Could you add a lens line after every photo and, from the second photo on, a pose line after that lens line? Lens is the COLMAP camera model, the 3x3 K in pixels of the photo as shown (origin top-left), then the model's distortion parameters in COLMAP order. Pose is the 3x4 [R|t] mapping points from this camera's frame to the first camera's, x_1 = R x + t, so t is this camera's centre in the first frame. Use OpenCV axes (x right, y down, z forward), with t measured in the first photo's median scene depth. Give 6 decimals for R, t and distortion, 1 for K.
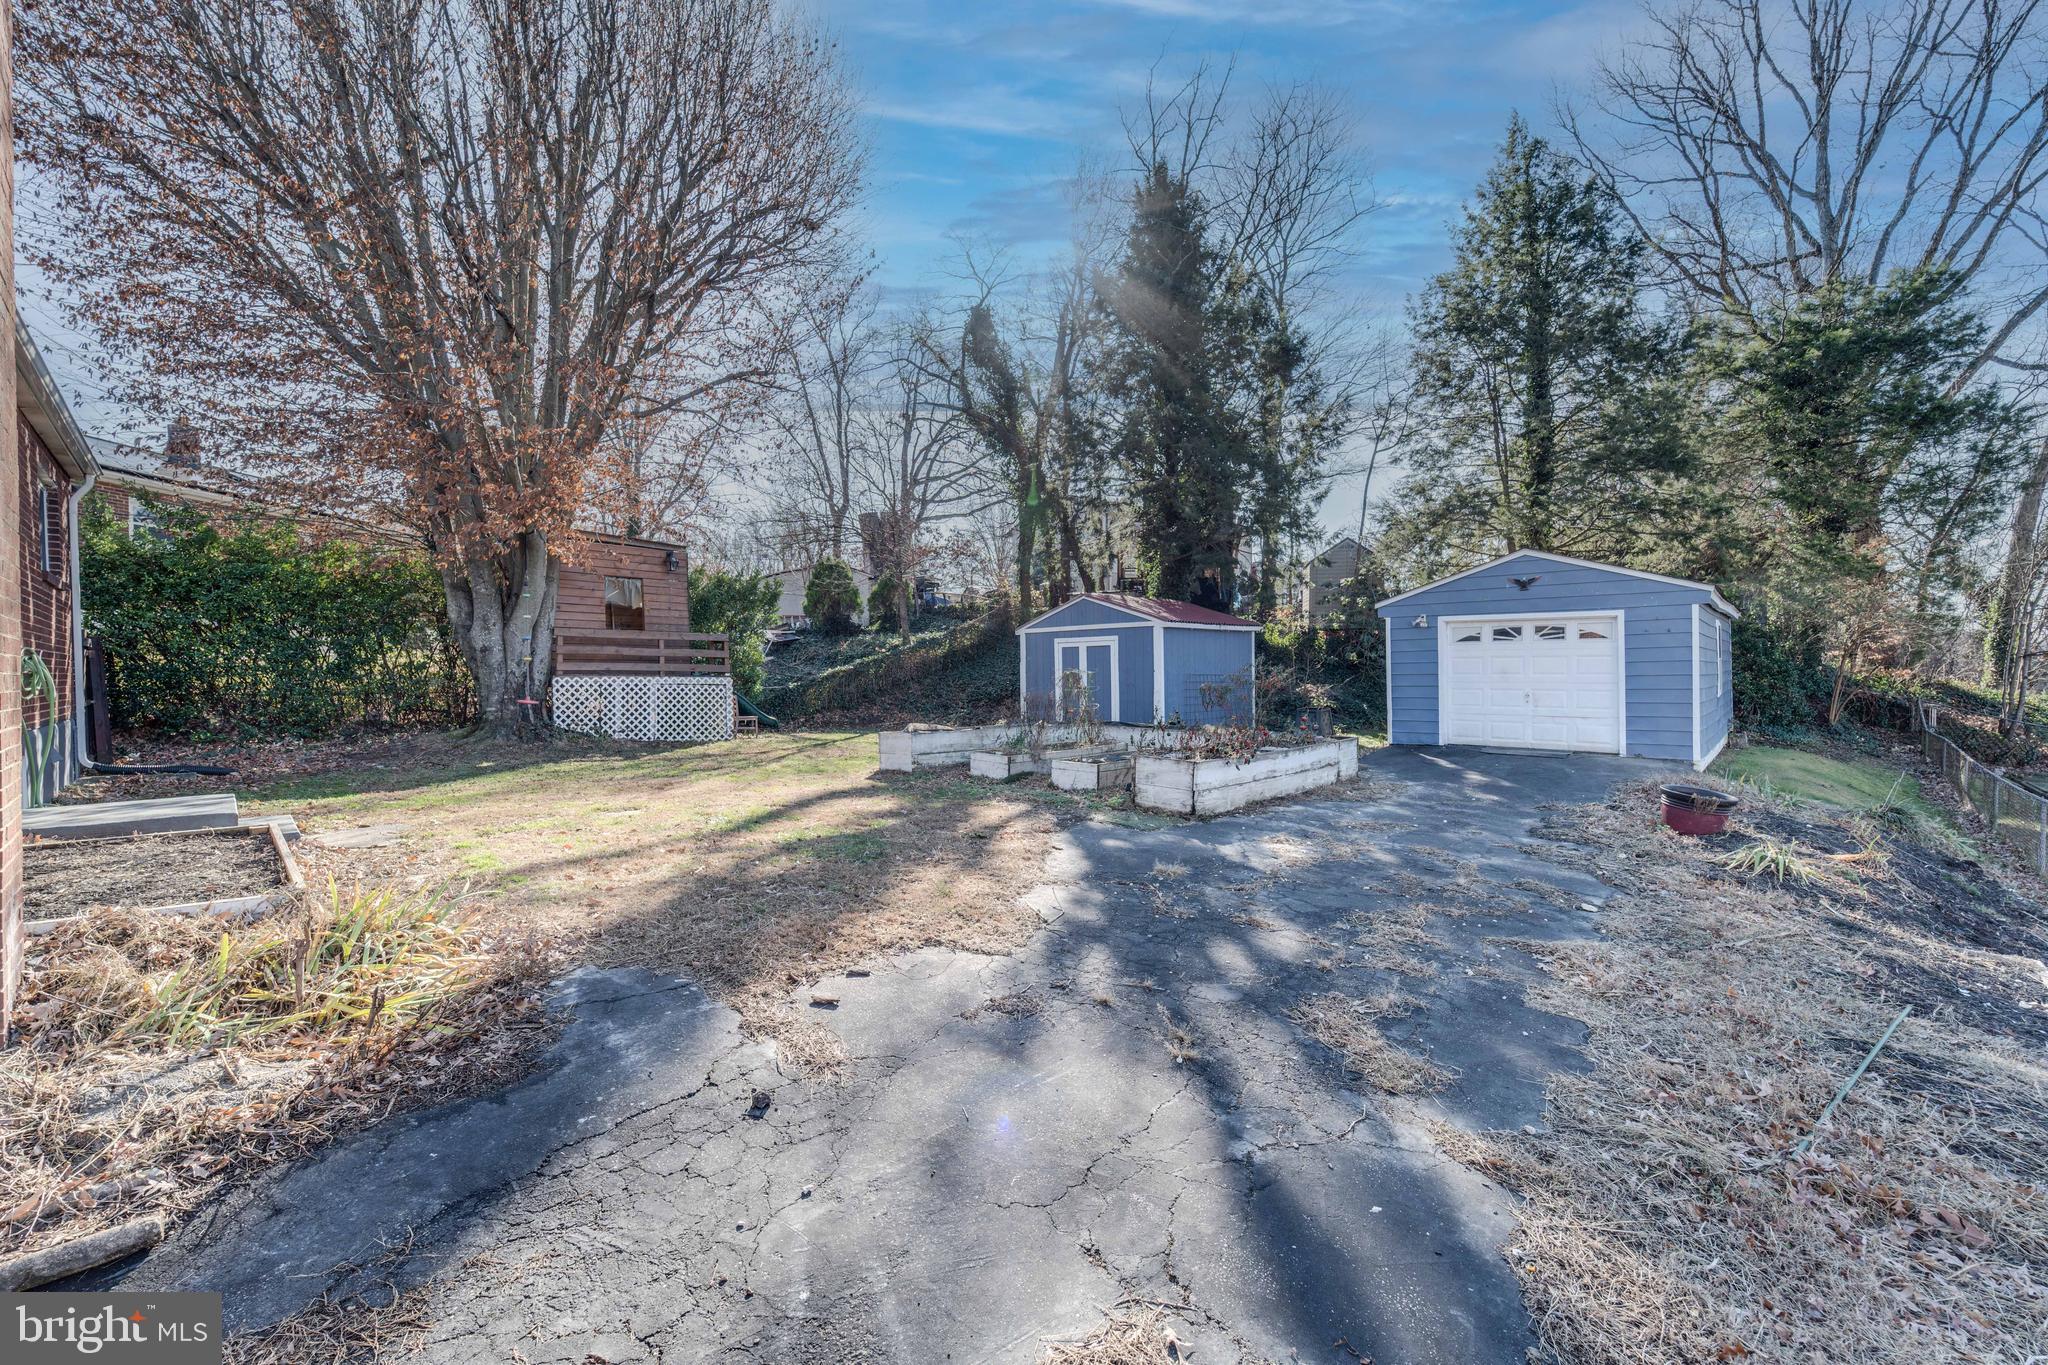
lens RADIAL K [[788.3, 0, 1025.4], [0, 788.3, 692.8], [0, 0, 1]] dist [0.008735, -0.008253]
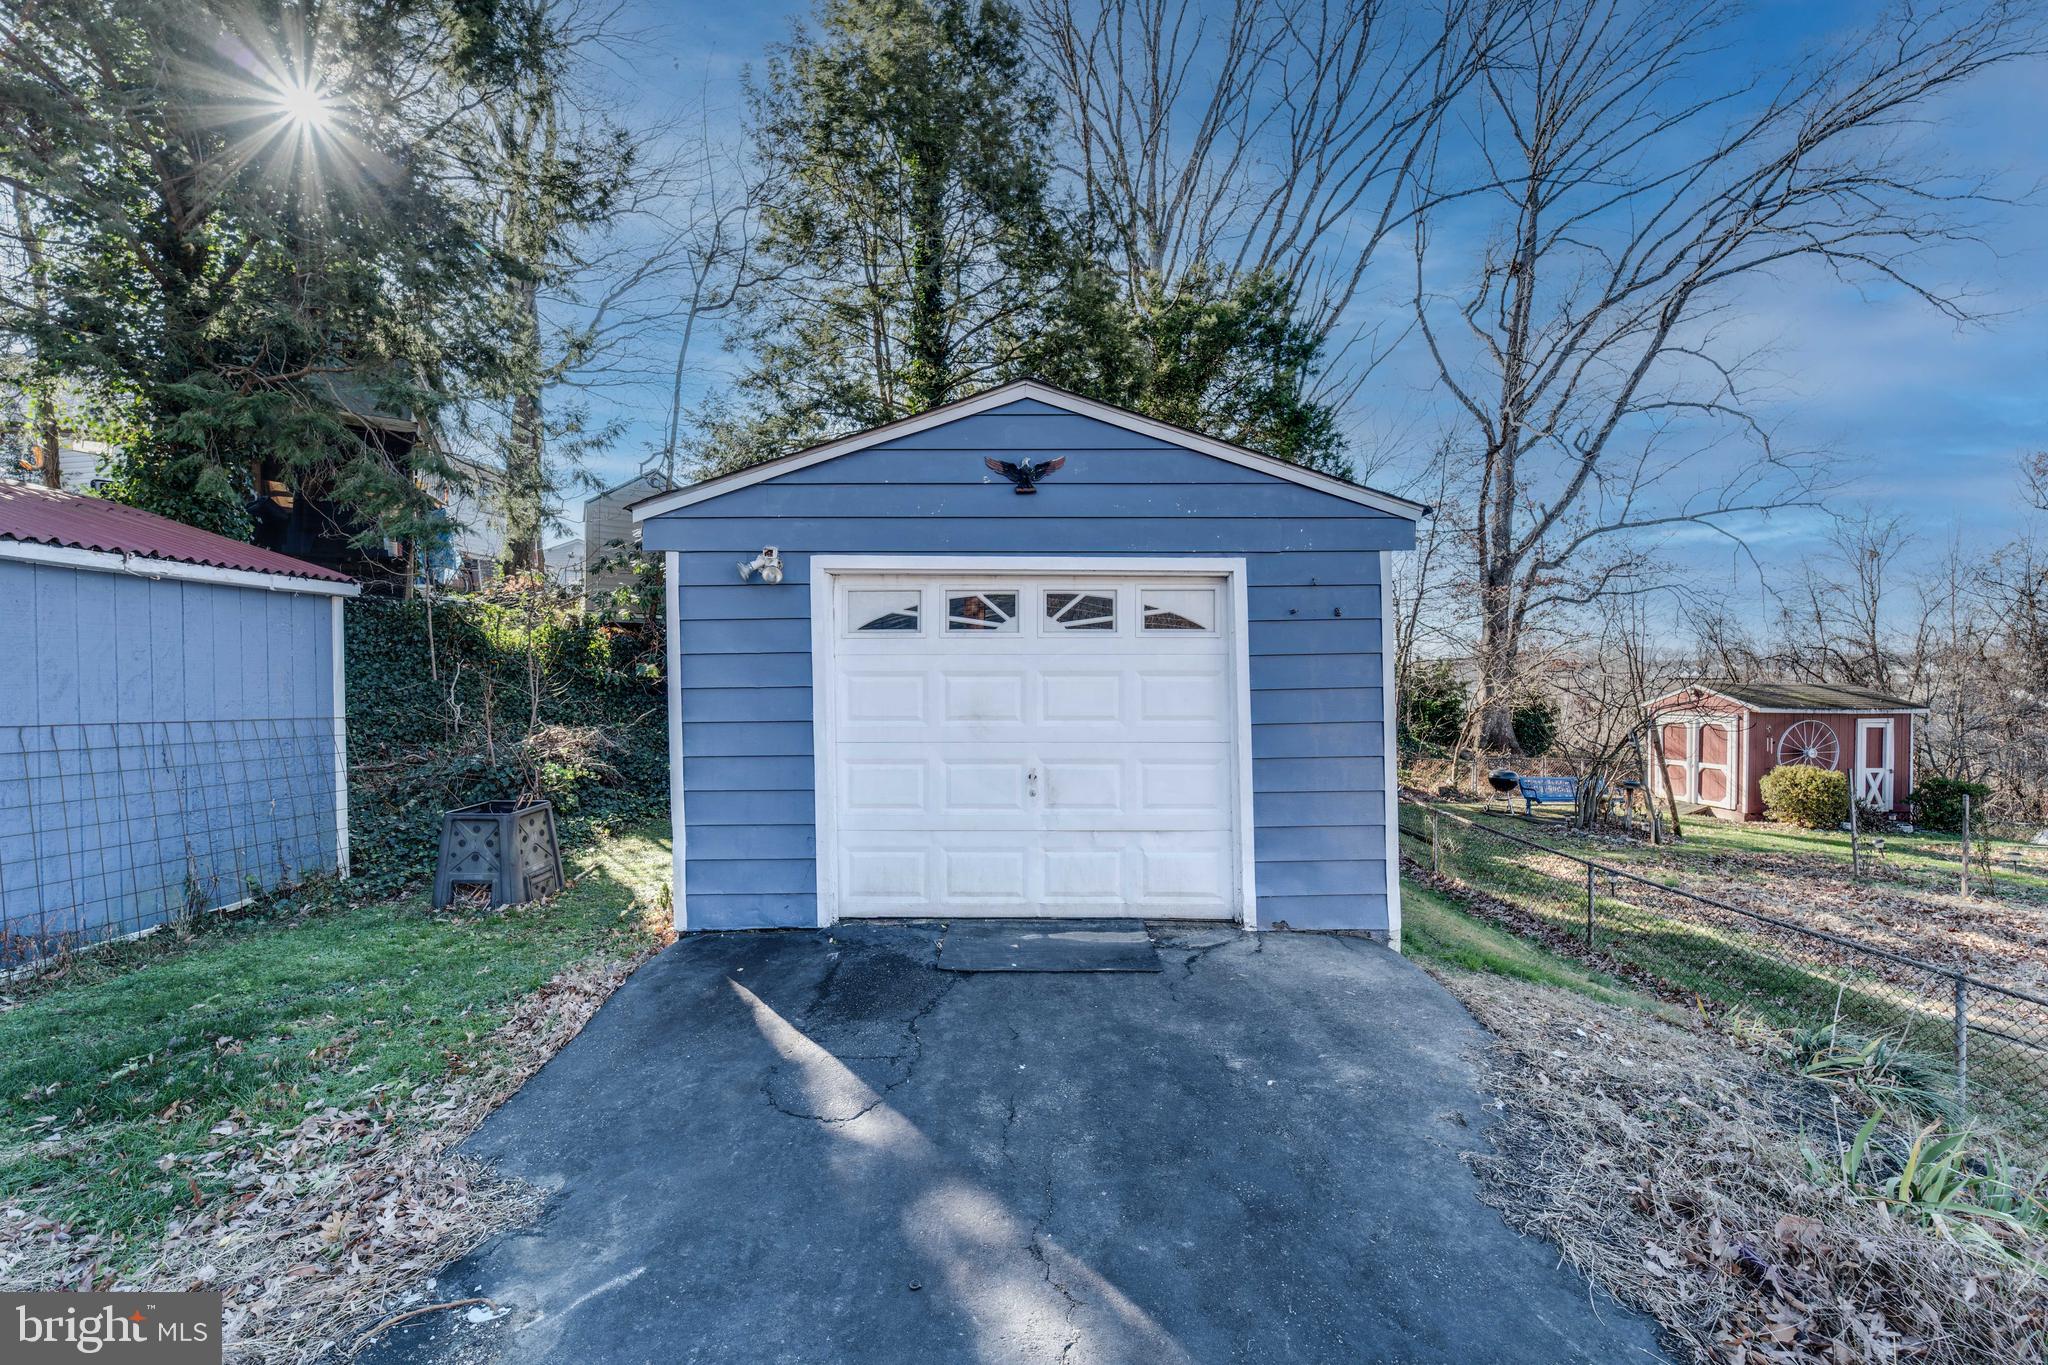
lens RADIAL K [[788.3, 0, 1025.4], [0, 788.3, 692.8], [0, 0, 1]] dist [0.008735, -0.008253]
pose [[0.711791, -0.003705, 0.702382, 0.277672], [0.019807, 0.999694, -0.014799, -0.023381], [-0.702112, 0.024446, 0.711647, 0.552277]]
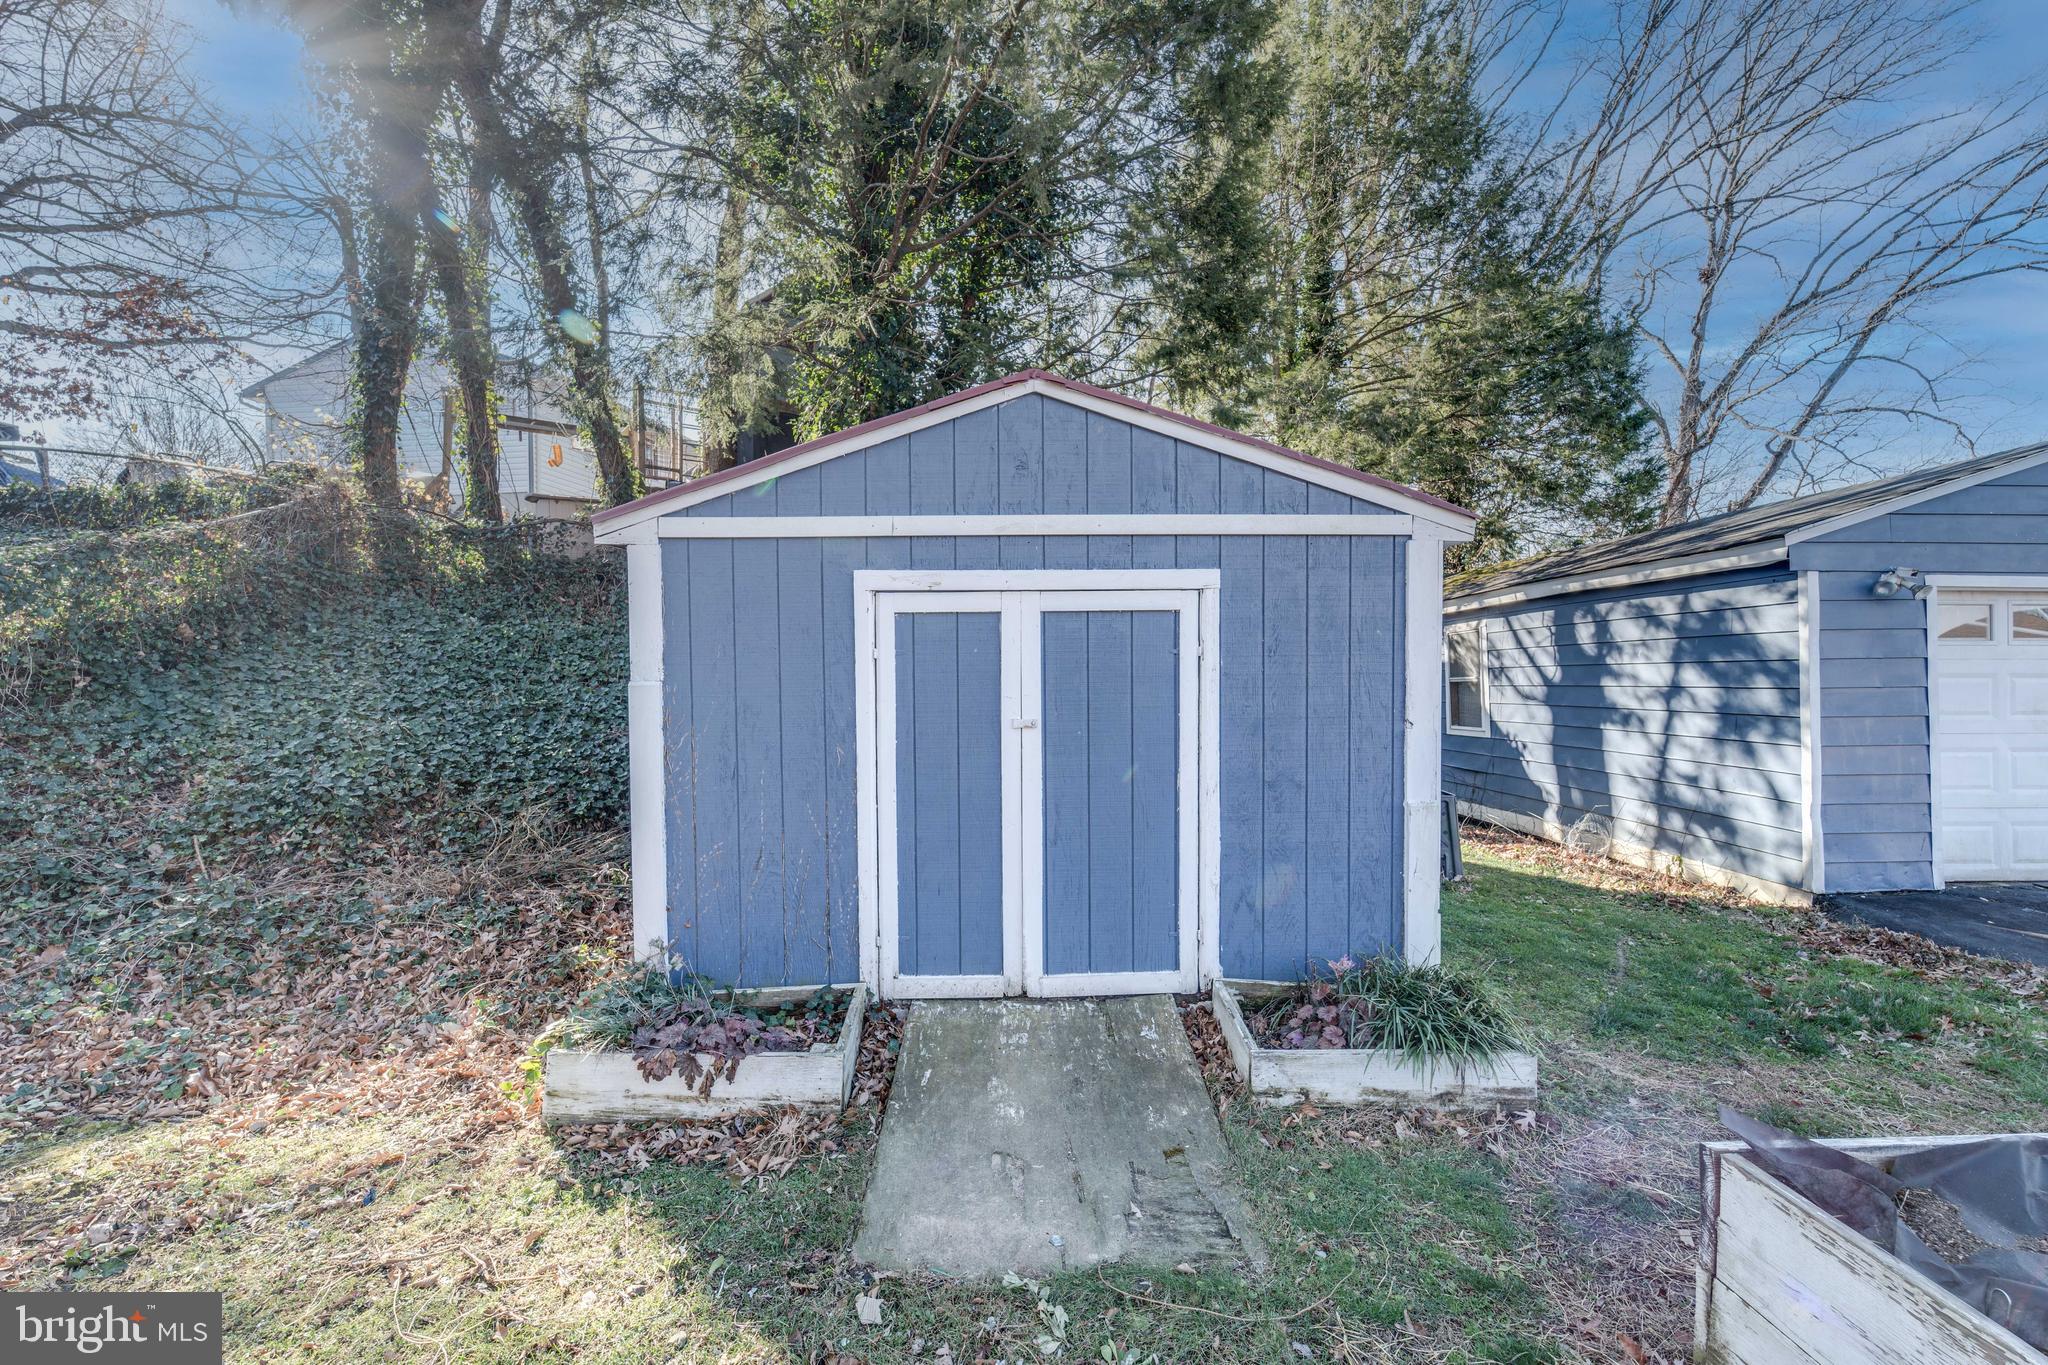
lens RADIAL K [[788.3, 0, 1025.4], [0, 788.3, 692.8], [0, 0, 1]] dist [0.008735, -0.008253]
pose [[0.703699, -0.012021, 0.710396, -0.077900], [0.022885, 0.999722, -0.005752, -0.035430], [-0.710129, 0.020305, 0.703778, 0.839396]]
